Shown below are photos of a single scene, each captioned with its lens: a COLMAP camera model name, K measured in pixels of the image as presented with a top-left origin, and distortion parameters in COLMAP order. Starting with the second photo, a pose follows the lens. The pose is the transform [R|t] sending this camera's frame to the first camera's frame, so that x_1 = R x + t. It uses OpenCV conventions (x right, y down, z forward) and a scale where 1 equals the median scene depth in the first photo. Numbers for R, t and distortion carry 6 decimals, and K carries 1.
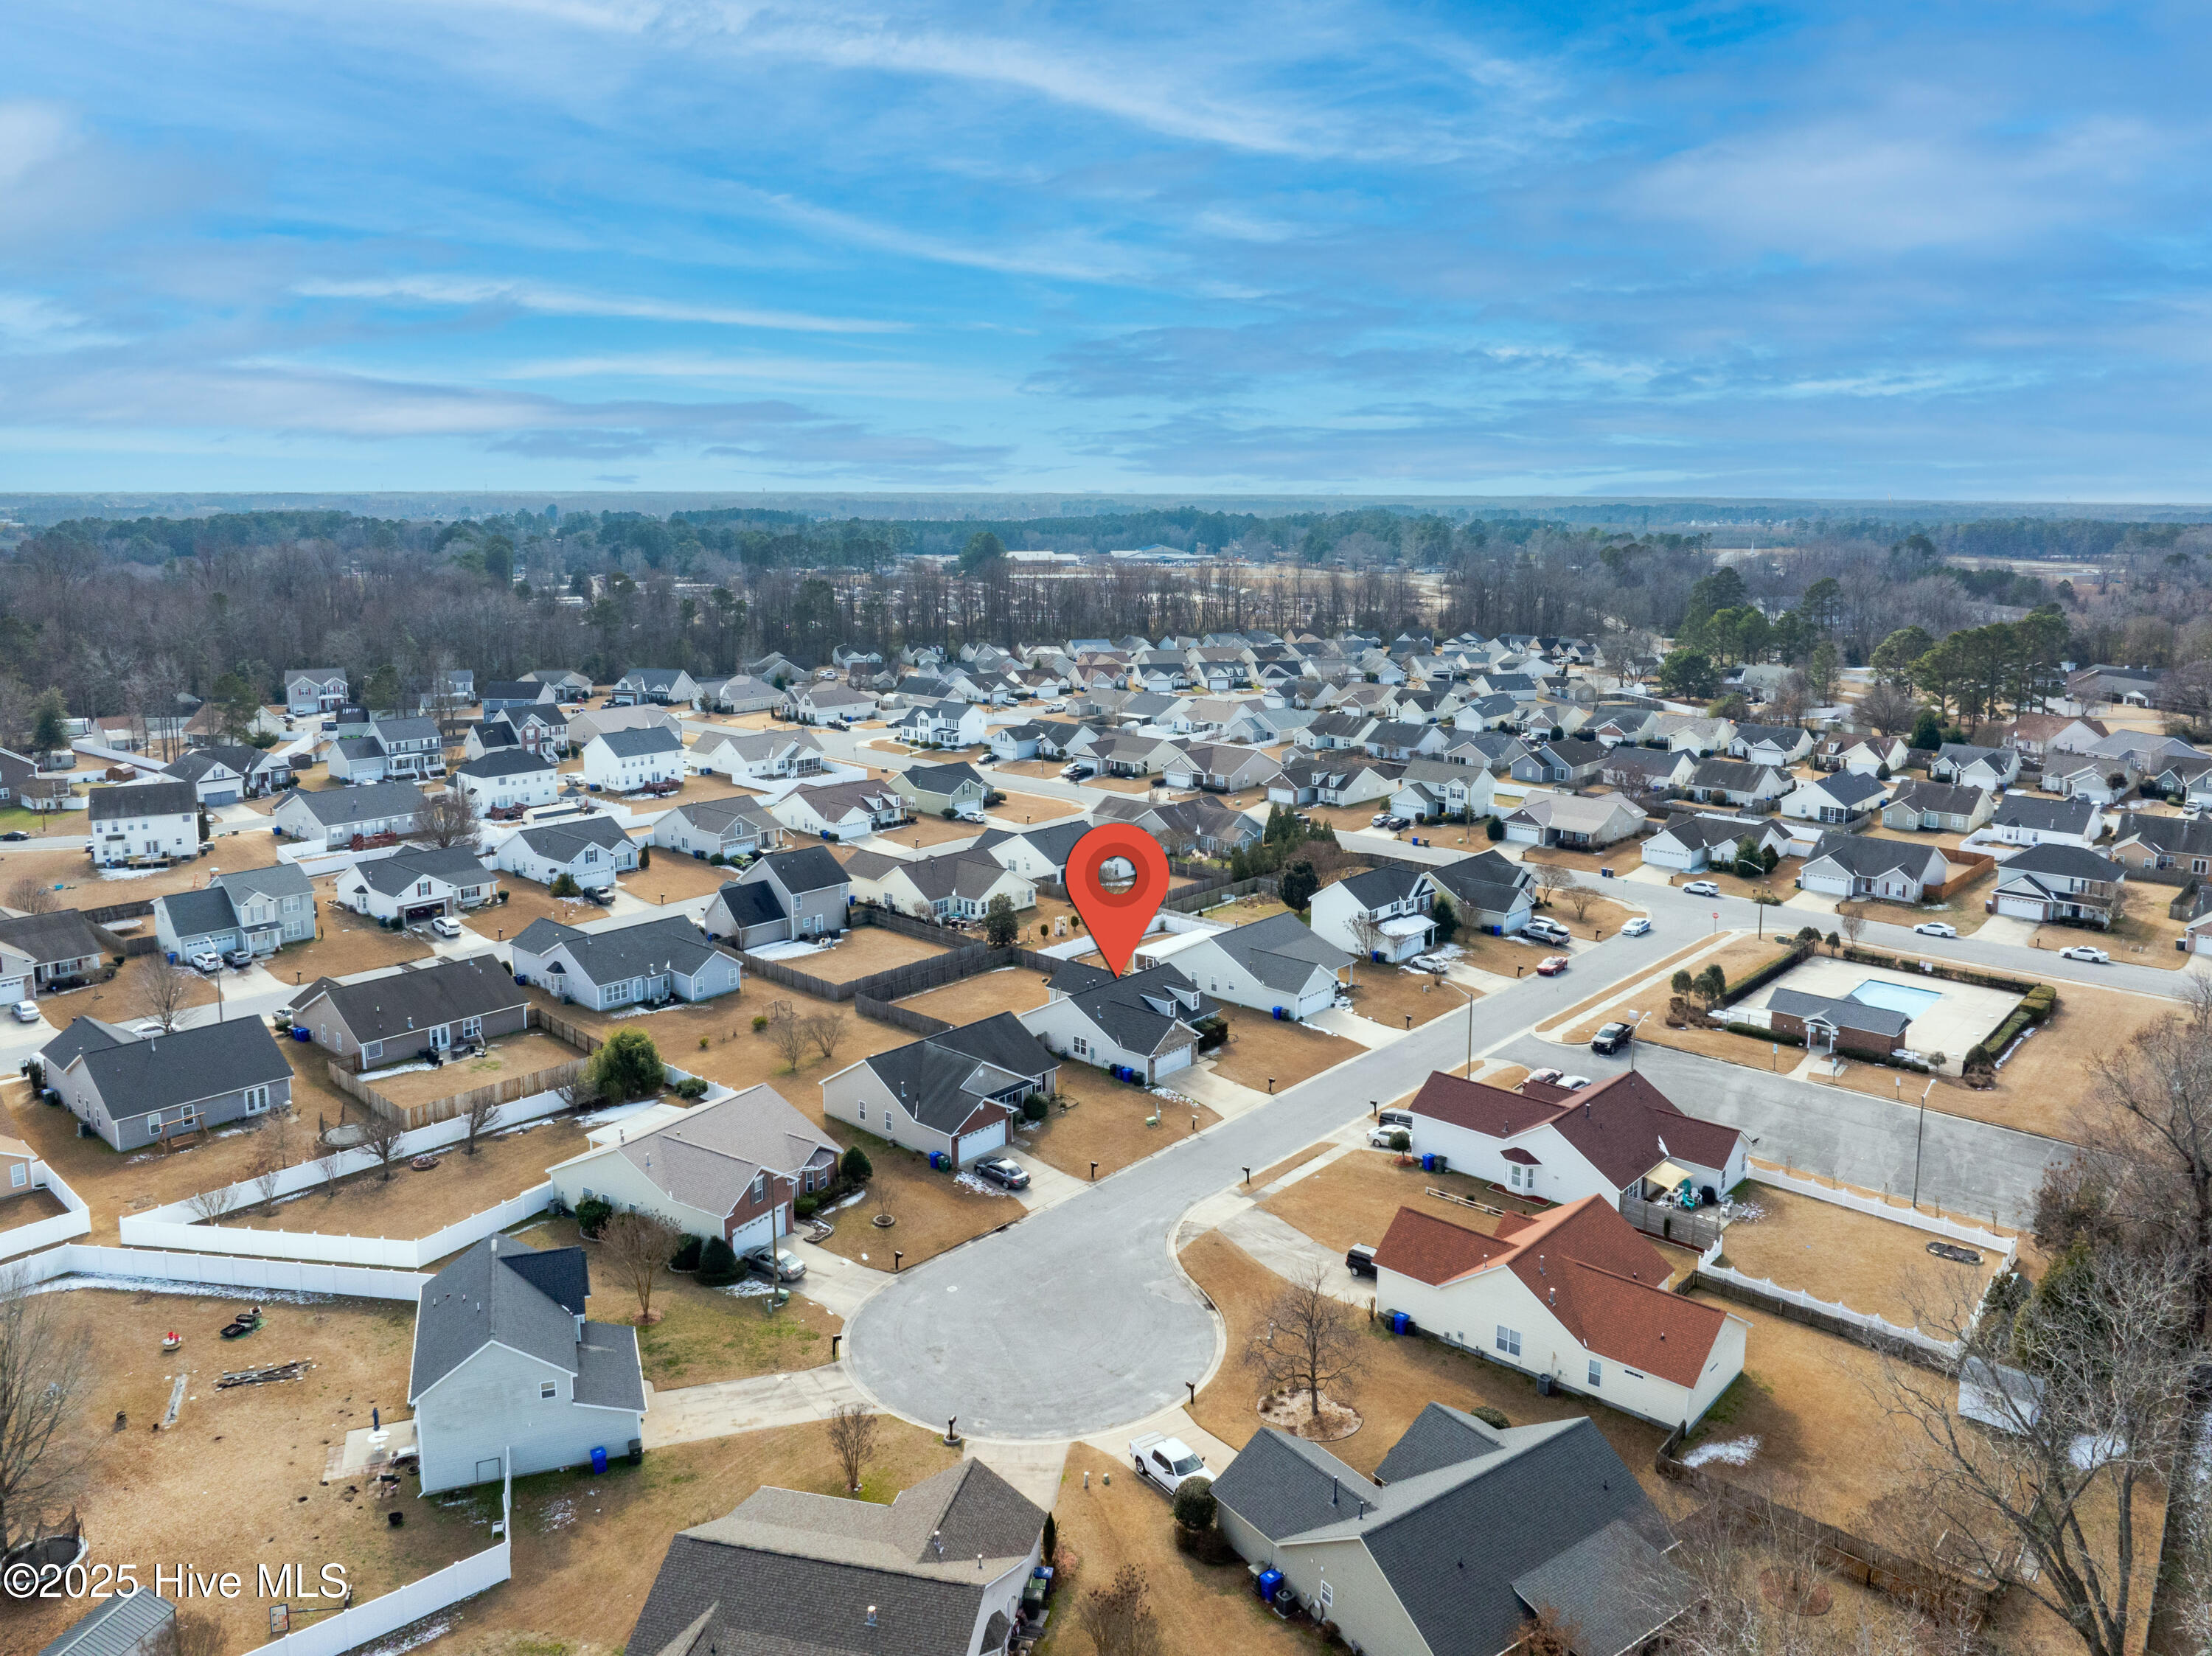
lens RADIAL K [[1596.1, 0, 1130.9], [0, 1596.1, 735.1], [0, 0, 1]] dist [-0.036906, -0.013727]
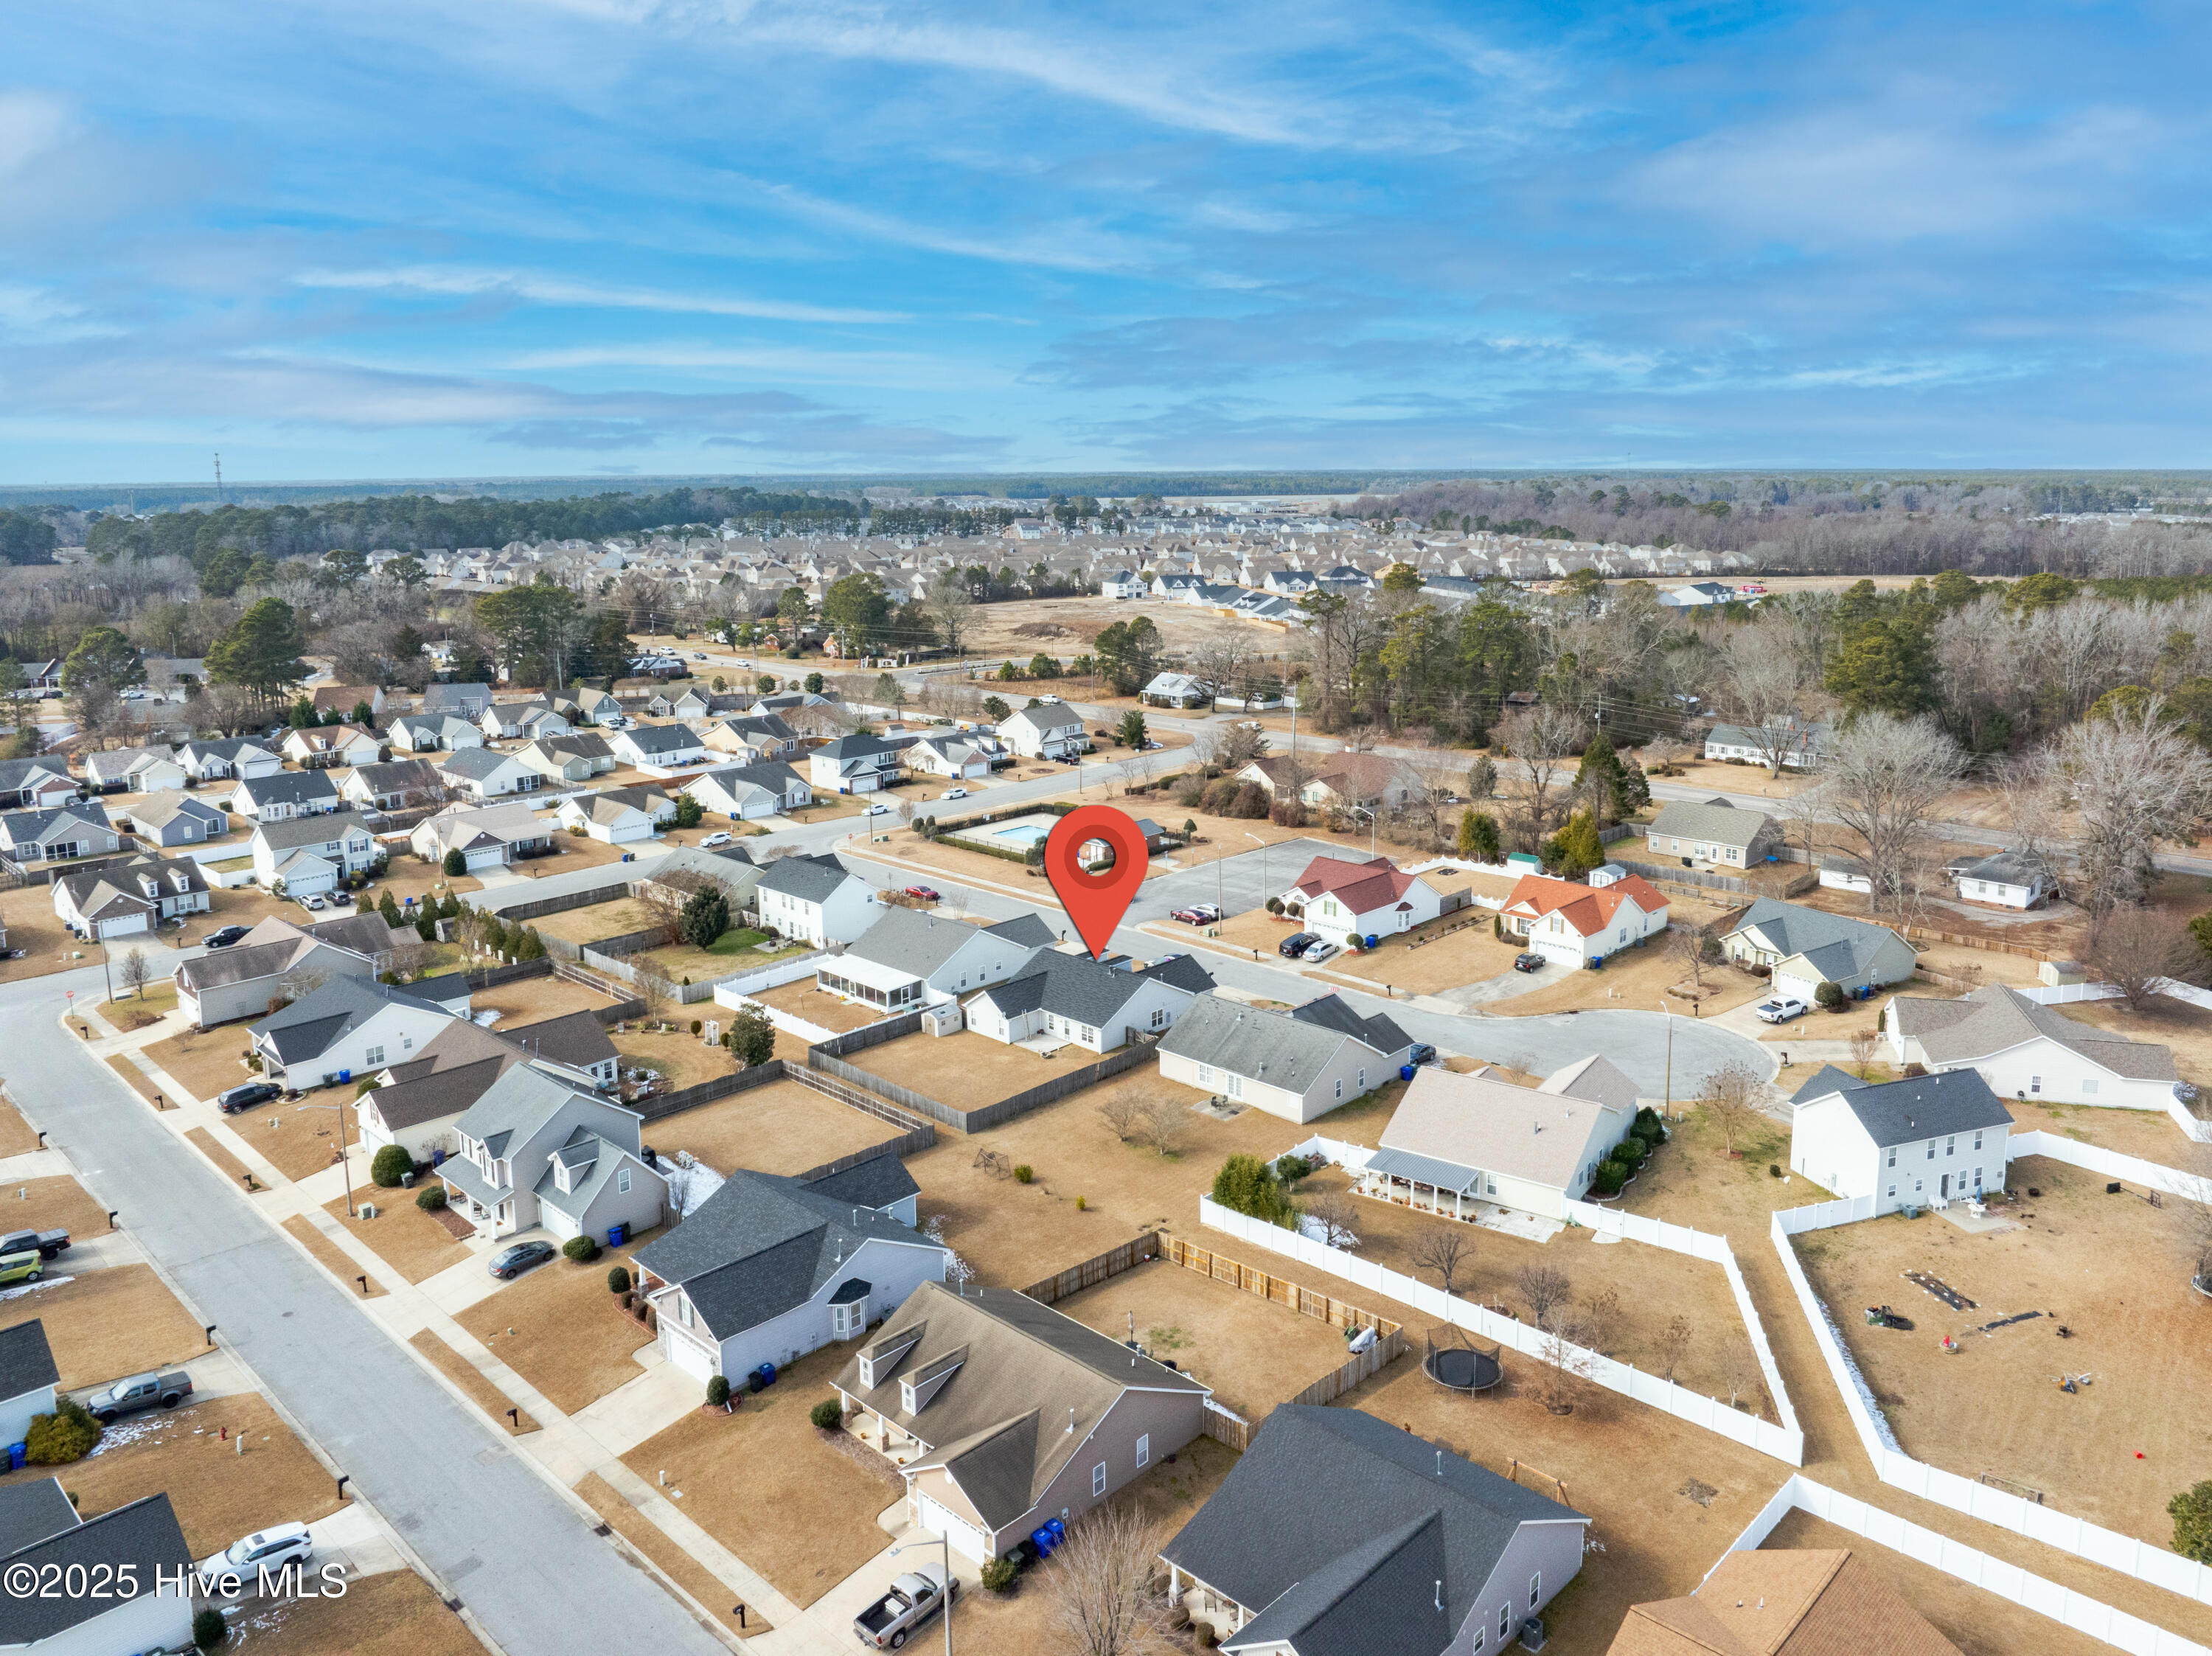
lens RADIAL K [[1596.1, 0, 1130.9], [0, 1596.1, 735.1], [0, 0, 1]] dist [-0.036906, -0.013727]
pose [[0.037723, -0.172761, 0.984241, -0.971359], [0.159796, 0.973310, 0.164718, -0.152557], [-0.986429, 0.151064, 0.064323, 0.871092]]
